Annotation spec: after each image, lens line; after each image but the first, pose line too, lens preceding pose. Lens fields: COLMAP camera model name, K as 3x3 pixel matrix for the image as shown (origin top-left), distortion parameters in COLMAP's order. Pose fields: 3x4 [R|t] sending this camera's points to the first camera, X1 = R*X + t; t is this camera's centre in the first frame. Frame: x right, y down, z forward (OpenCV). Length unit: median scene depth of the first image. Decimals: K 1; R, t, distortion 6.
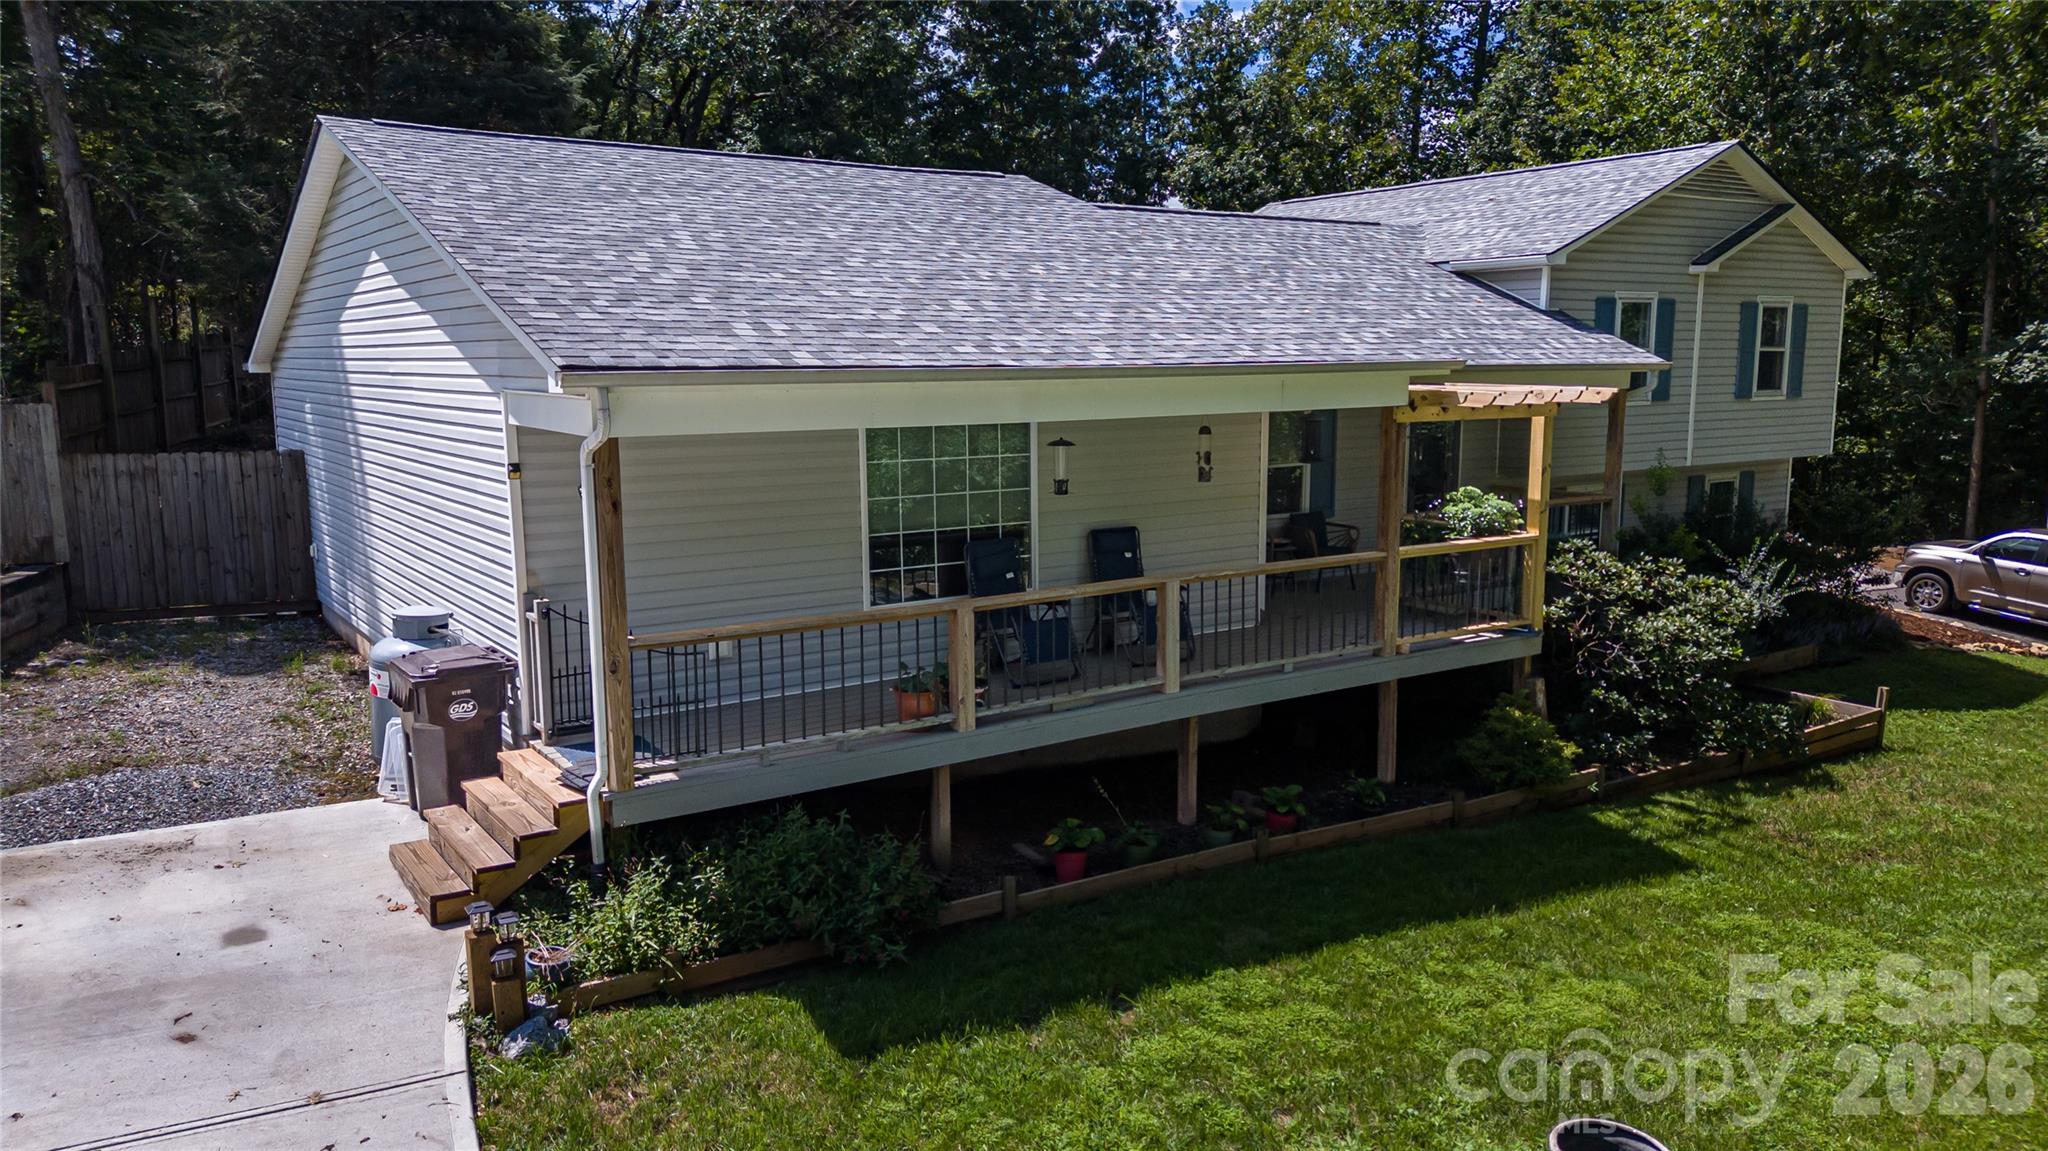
lens RADIAL K [[1438.2, 0, 1014.2], [0, 1438.2, 580.1], [0, 0, 1]] dist [0.032664, -0.003141]
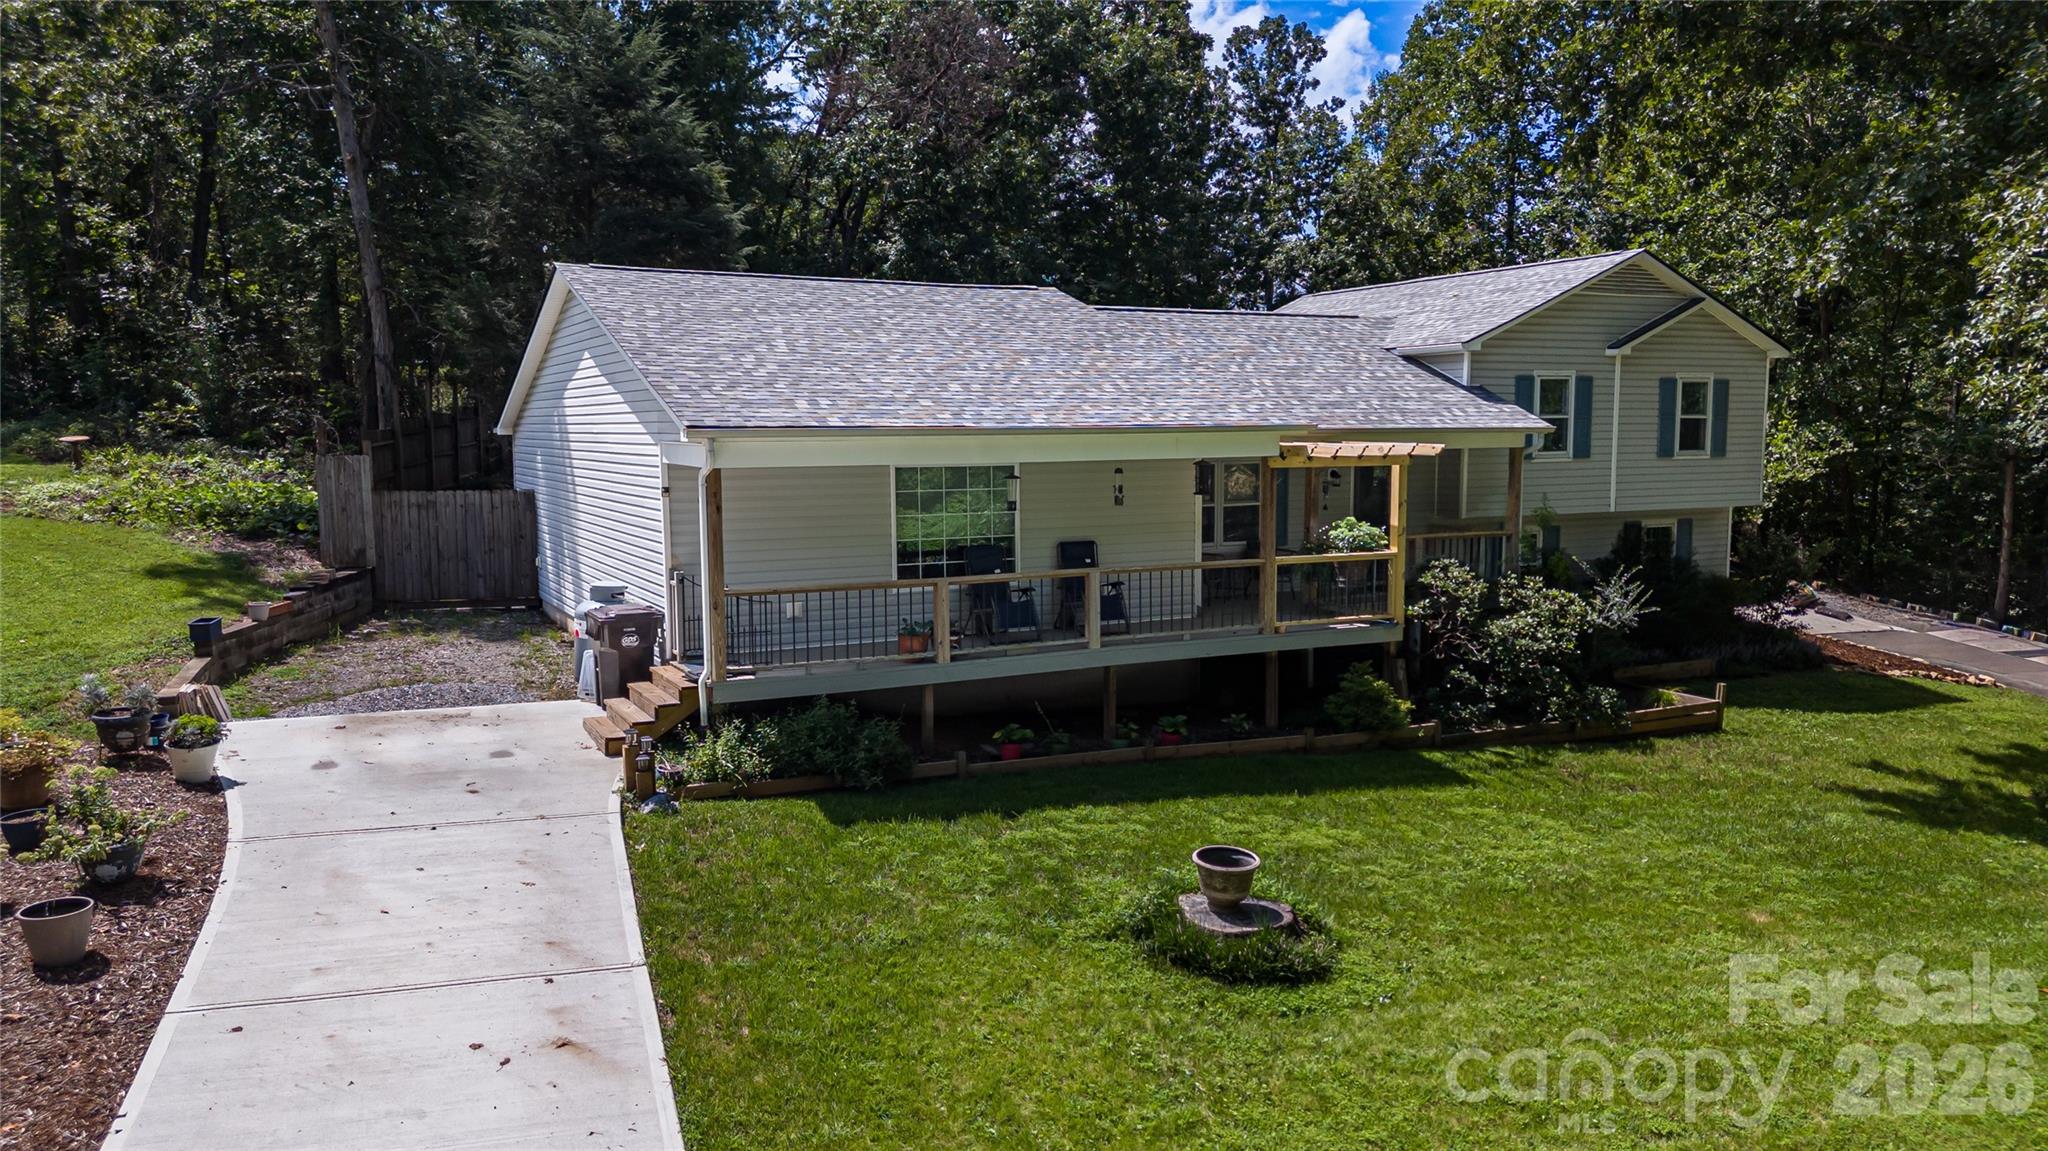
lens RADIAL K [[1426.8, 0, 1016.5], [0, 1426.8, 581.3], [0, 0, 1]] dist [0.074329, -0.069899]
pose [[0.992488, 0.013326, -0.121615, 0.188581], [-0.018856, 0.998834, -0.044434, 0.069523], [0.120881, 0.046393, 0.991582, -0.421229]]
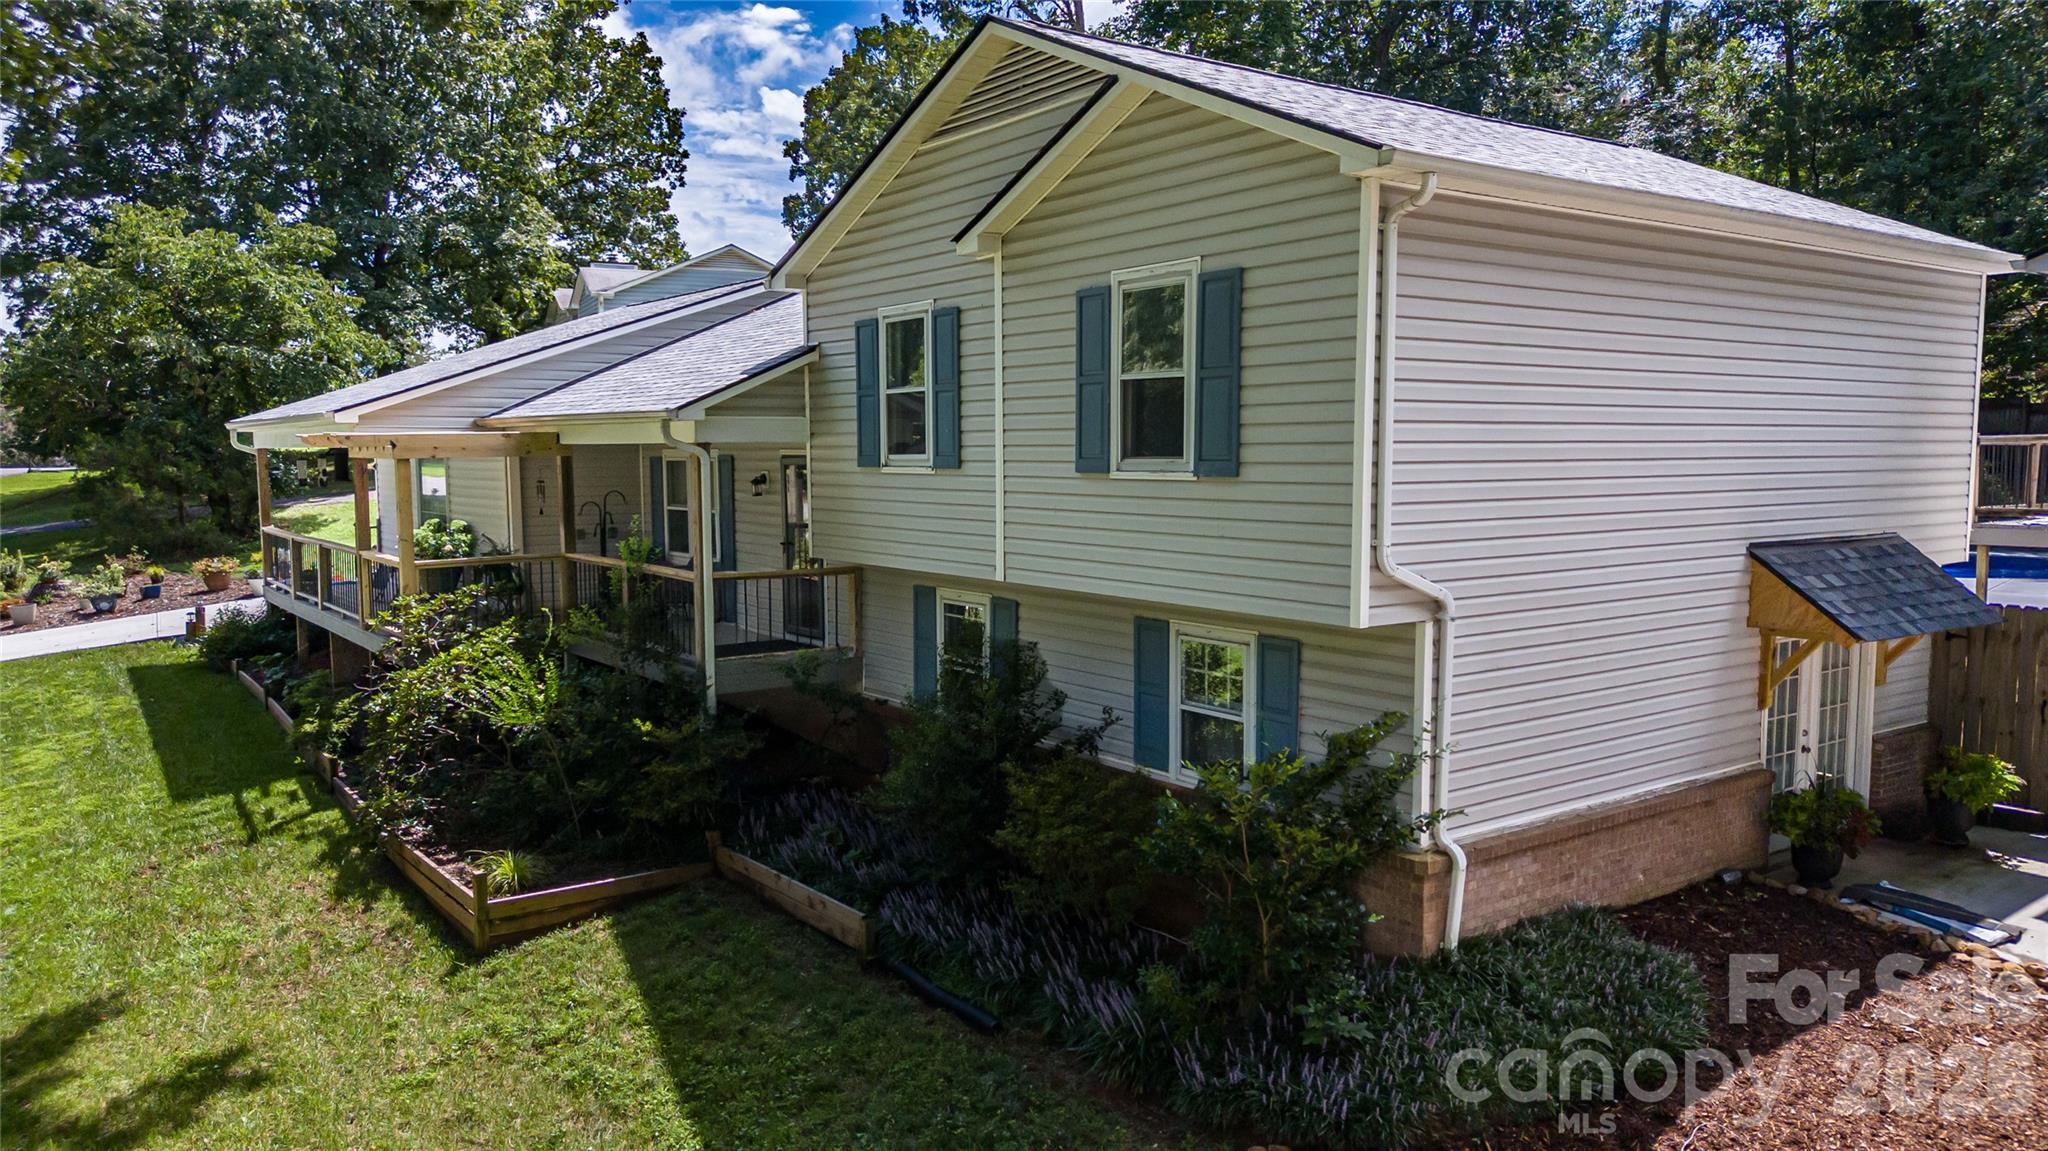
lens RADIAL K [[1426.8, 0, 1016.5], [0, 1426.8, 581.3], [0, 0, 1]] dist [0.074329, -0.069899]
pose [[0.021518, 0.114804, -0.993155, 1.681114], [-0.126670, 0.985693, 0.111197, -0.232283], [0.991711, 0.123411, 0.035752, 1.587239]]
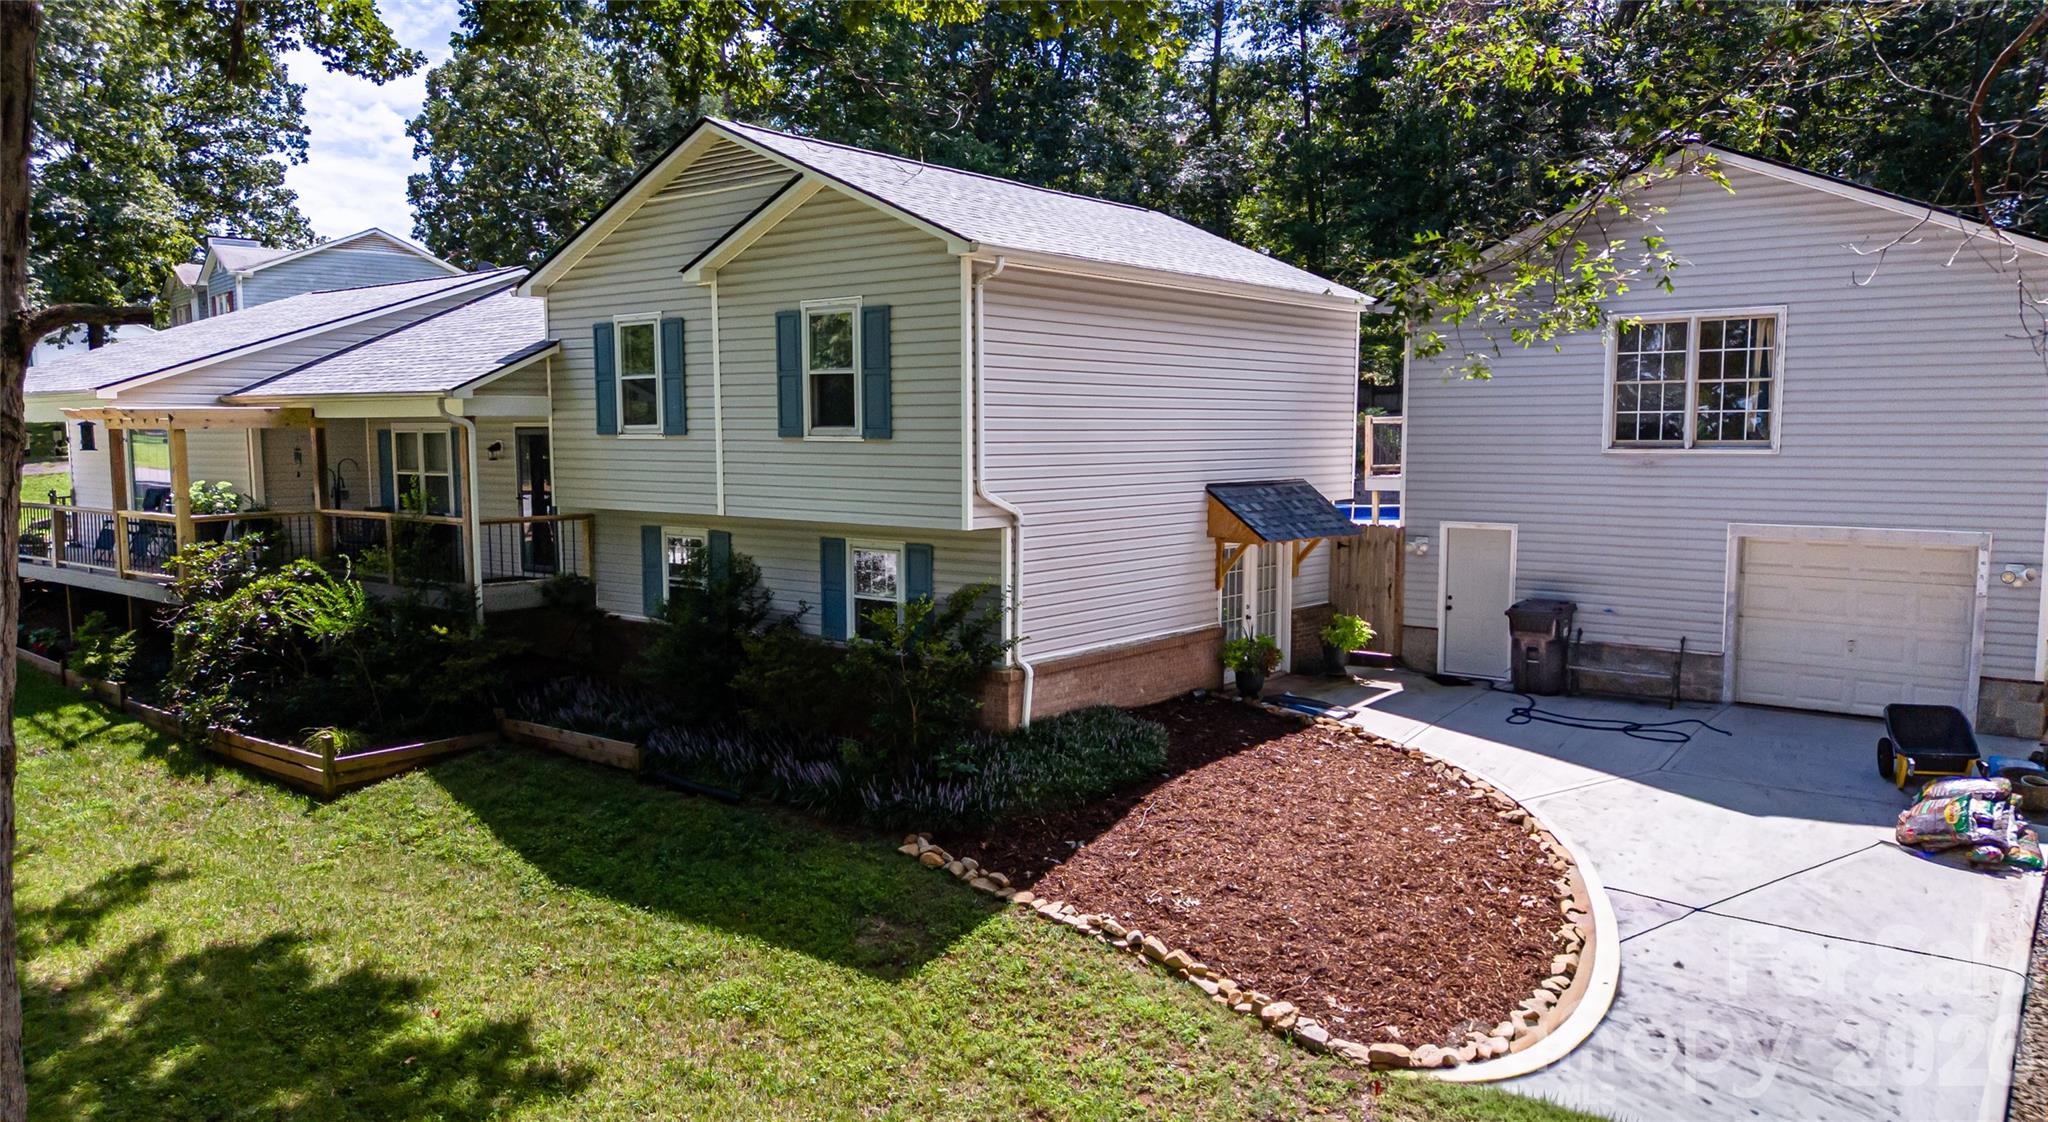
lens RADIAL K [[1447.9, 0, 1036.1], [0, 1447.9, 566.5], [0, 0, 1]] dist [0.025598, -0.003398]
pose [[0.289496, 0.111478, -0.950665, 2.105228], [-0.129661, 0.988607, 0.076443, -0.219775], [0.948357, 0.101134, 0.300652, 1.490111]]
